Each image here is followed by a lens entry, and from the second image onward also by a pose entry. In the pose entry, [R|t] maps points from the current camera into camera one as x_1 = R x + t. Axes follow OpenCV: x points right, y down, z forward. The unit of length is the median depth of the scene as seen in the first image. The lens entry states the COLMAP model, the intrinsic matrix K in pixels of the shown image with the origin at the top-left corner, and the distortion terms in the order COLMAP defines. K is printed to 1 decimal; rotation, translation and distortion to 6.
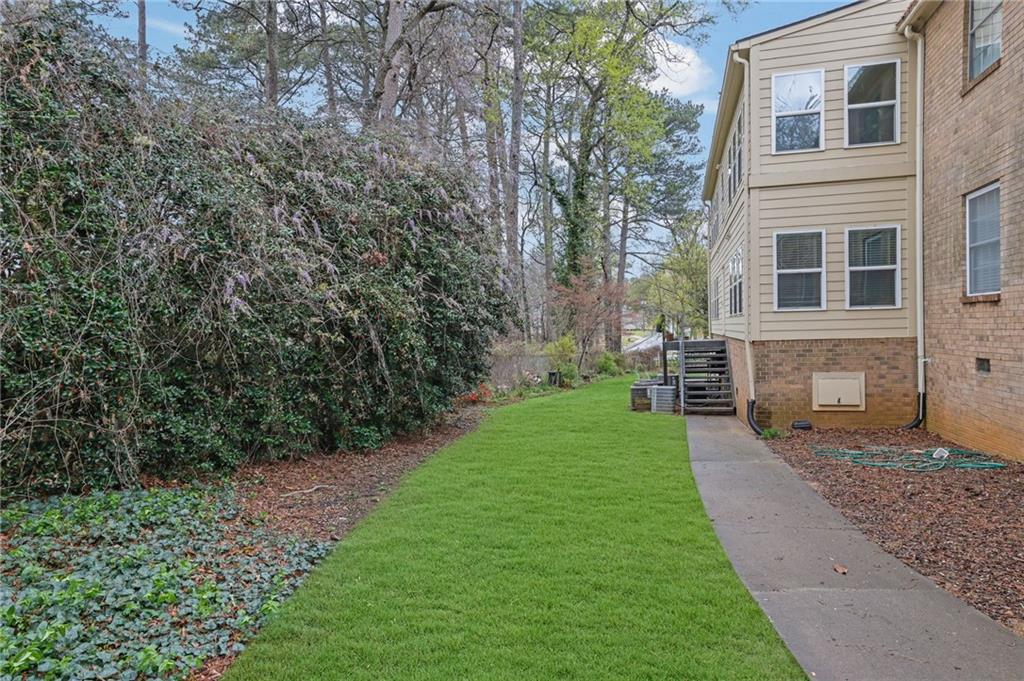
lens RADIAL K [[684.0, 0, 521.3], [0, 684.0, 363.9], [0, 0, 1]] dist [-0.001098, 0.038167]
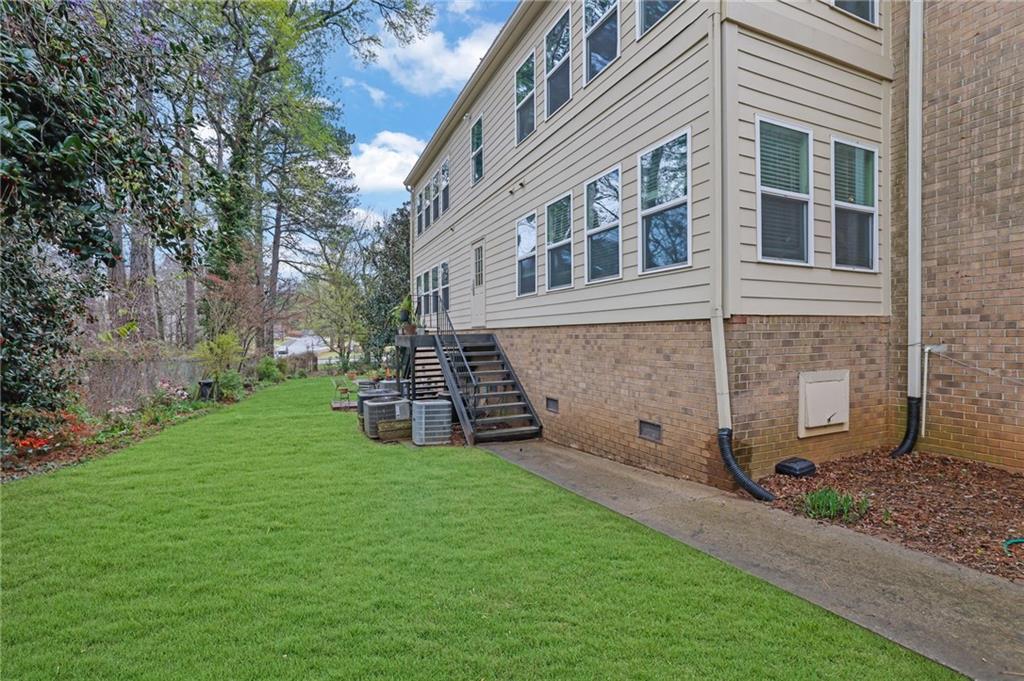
lens RADIAL K [[473.7, 0, 511.6], [0, 473.7, 348.1], [0, 0, 1]] dist [-0.050813, 0.021863]
pose [[0.787160, 0.001075, 0.616748, -0.009754], [0.023878, 0.999196, -0.032216, -0.001260], [-0.616287, 0.040086, 0.786501, 0.824123]]
